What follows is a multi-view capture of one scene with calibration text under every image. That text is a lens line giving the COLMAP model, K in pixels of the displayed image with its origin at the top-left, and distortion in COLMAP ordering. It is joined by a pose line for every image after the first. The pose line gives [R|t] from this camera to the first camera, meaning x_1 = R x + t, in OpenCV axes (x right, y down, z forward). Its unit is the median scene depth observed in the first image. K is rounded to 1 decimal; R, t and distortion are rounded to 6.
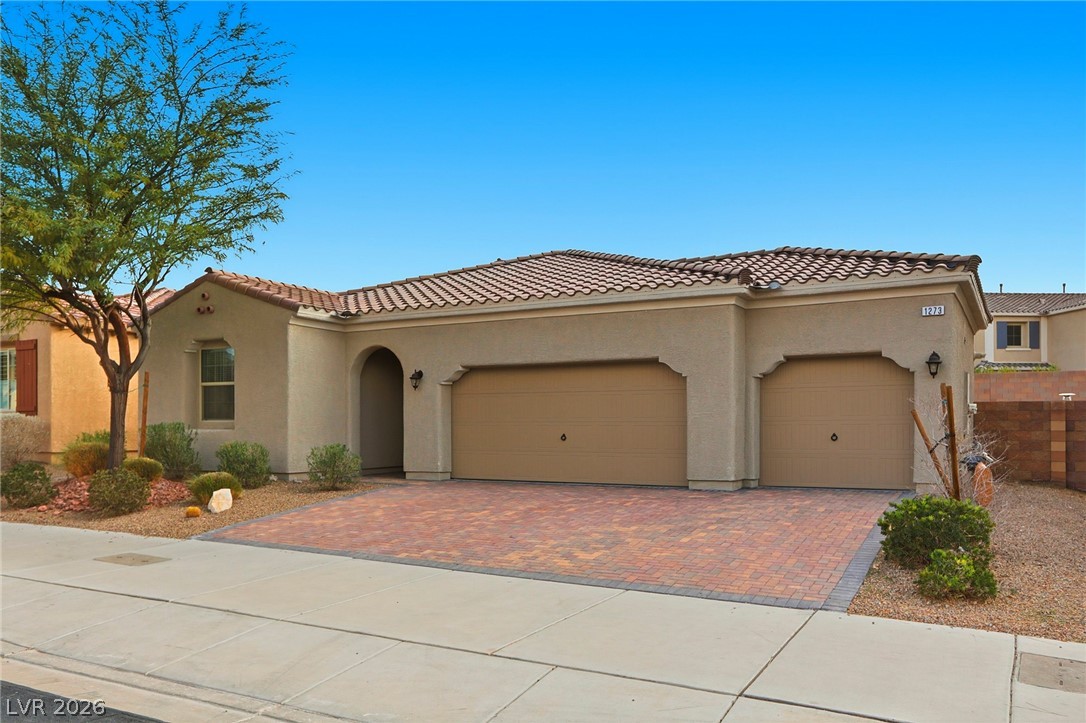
lens RADIAL K [[844.5, 0, 537.5], [0, 844.5, 400.1], [0, 0, 1]] dist [0.011458, 0.001216]
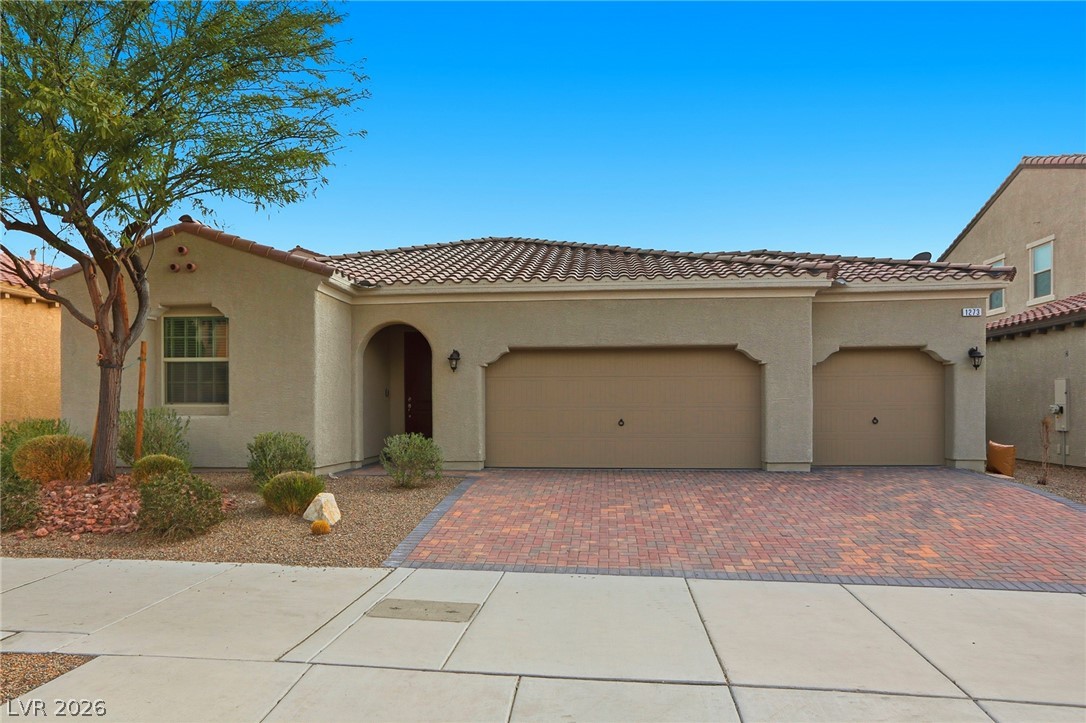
lens RADIAL K [[715.5, 0, 535.3], [0, 715.5, 397.9], [0, 0, 1]] dist [-0.008505, 0.005529]
pose [[0.919743, 0.003385, 0.392506, -0.372168], [-0.011195, 0.999782, 0.017611, 0.001784], [-0.392361, -0.020592, 0.919581, 0.256341]]
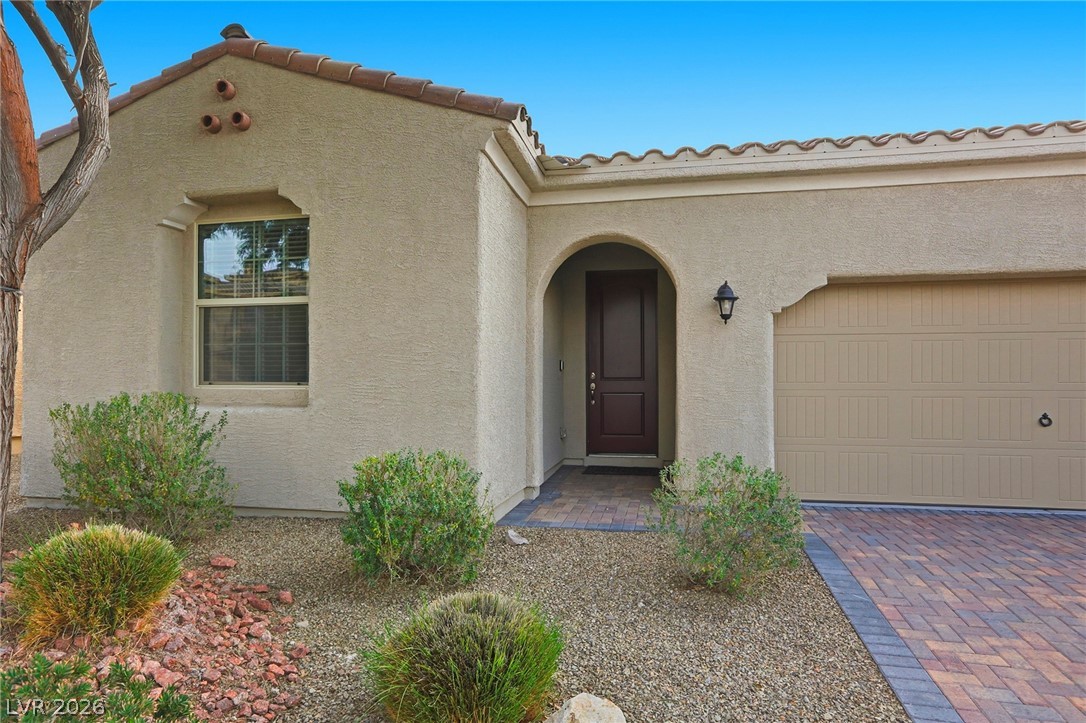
lens RADIAL K [[627.8, 0, 541.5], [0, 627.8, 364.7], [0, 0, 1]] dist [-0.019620, 0.002602]
pose [[0.952555, 0.008447, 0.304248, -0.357548], [-0.009841, 0.999947, 0.003049, 0.011656], [-0.304206, -0.005899, 0.952588, 0.699981]]
